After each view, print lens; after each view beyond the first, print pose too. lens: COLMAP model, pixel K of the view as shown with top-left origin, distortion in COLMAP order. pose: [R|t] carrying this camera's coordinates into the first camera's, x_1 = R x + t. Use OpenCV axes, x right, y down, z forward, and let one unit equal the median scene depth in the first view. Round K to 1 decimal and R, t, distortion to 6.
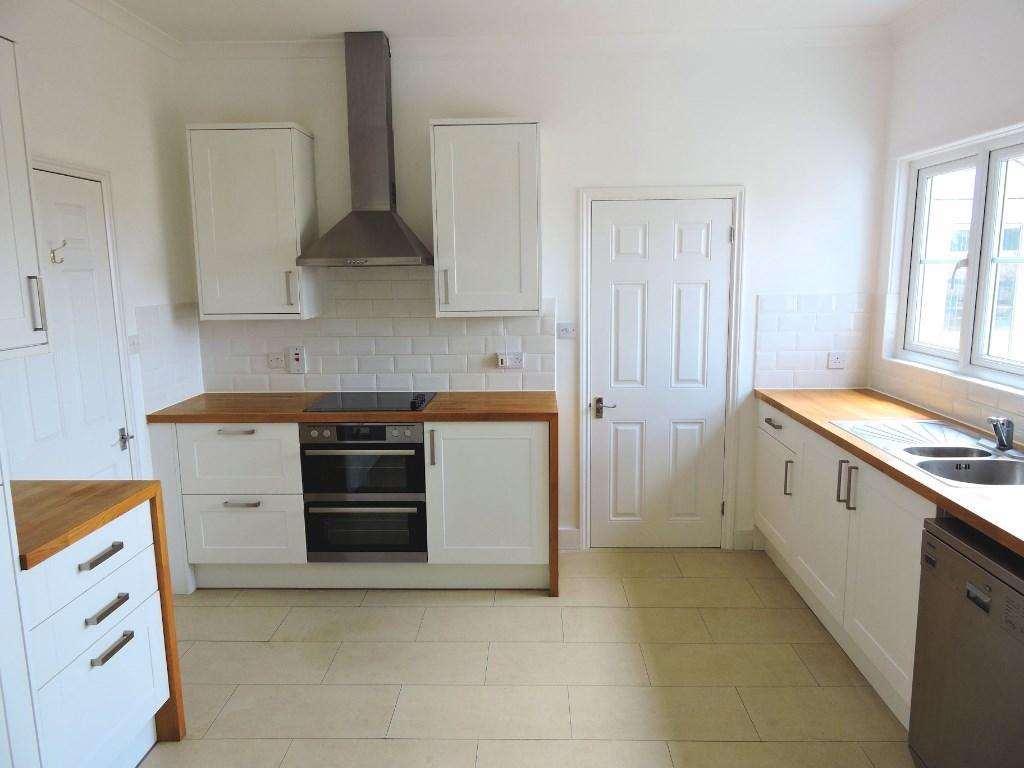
lens RADIAL K [[730.9, 0, 513.4], [0, 730.9, 384.2], [0, 0, 1]] dist [-0.008069, -0.001382]
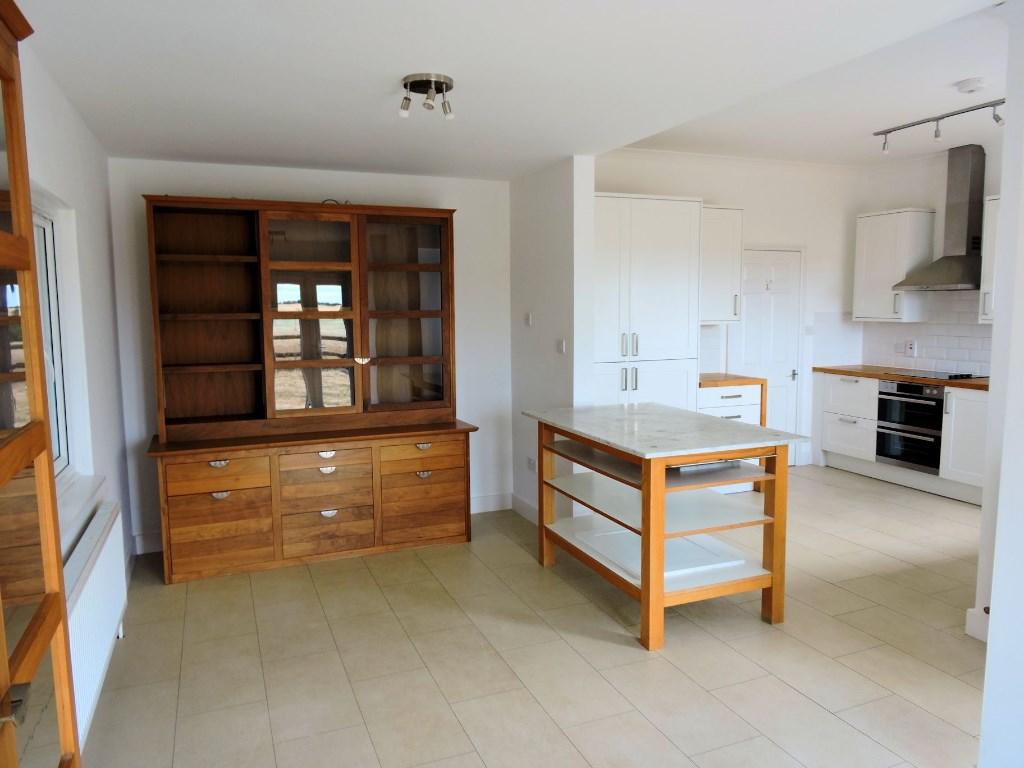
lens RADIAL K [[730.9, 0, 513.1], [0, 730.9, 383.1], [0, 0, 1]] dist [-0.008069, -0.001382]
pose [[0.395525, 0.106247, -0.912289, 0.949543], [-0.143455, 0.988242, 0.052898, 0.094681], [0.907183, 0.109950, 0.406116, -0.508014]]
